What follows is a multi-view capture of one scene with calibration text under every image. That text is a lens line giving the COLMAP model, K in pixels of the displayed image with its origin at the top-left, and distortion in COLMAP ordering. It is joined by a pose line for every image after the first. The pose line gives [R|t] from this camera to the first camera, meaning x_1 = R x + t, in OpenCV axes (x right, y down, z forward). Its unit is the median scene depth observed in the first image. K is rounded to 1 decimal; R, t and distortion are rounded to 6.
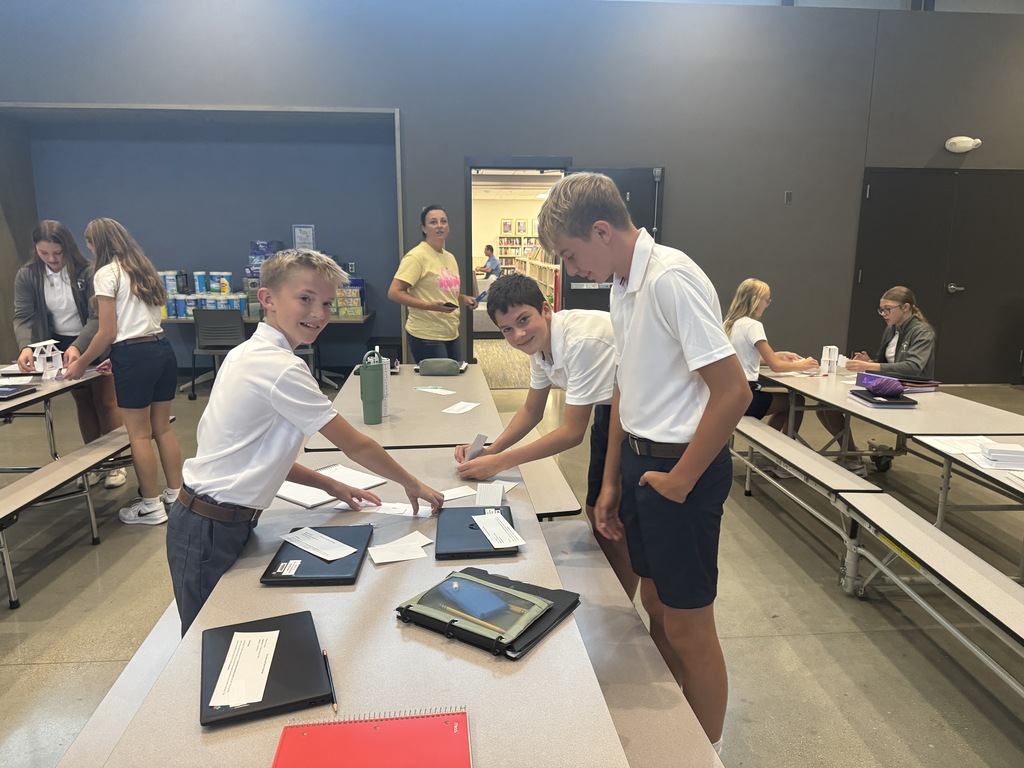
lens RADIAL K [[723.9, 0, 520.9], [0, 723.9, 392.5], [0, 0, 1]] dist [0.027136, -0.024861]
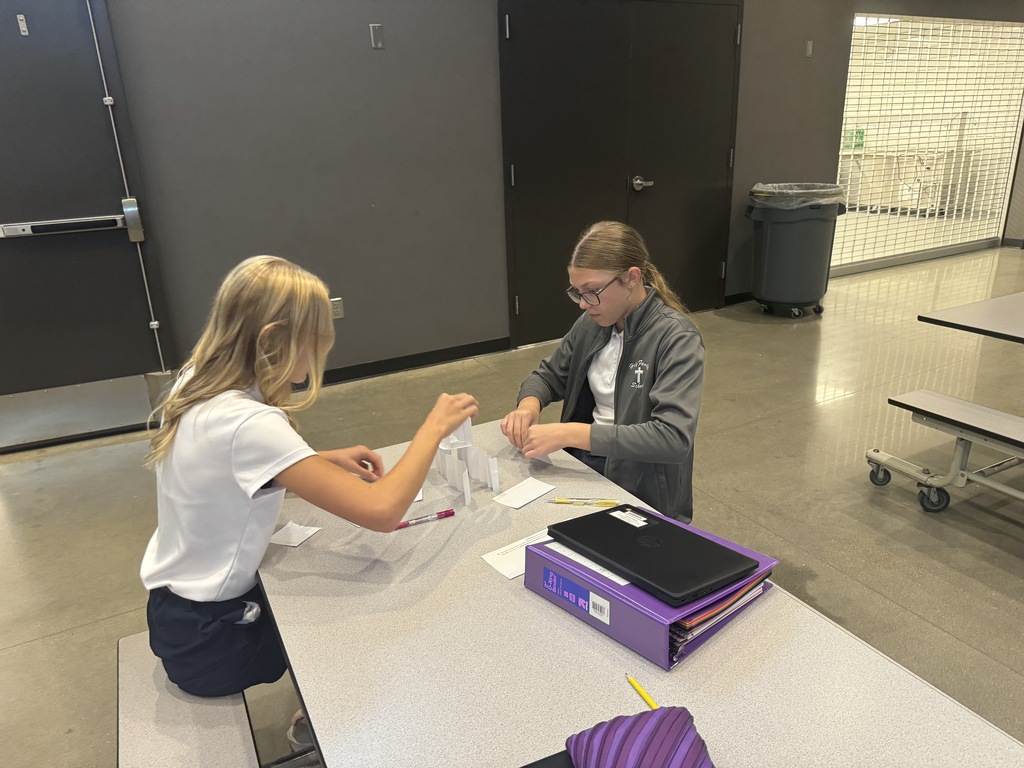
lens RADIAL K [[723.9, 0, 506.2], [0, 723.9, 385.0], [0, 0, 1]] dist [0.027136, -0.024861]
pose [[0.912648, -0.174076, 0.369825, 0.212464], [0.129337, 0.981278, 0.142708, -0.077322], [-0.387743, -0.082410, 0.918076, 0.445135]]
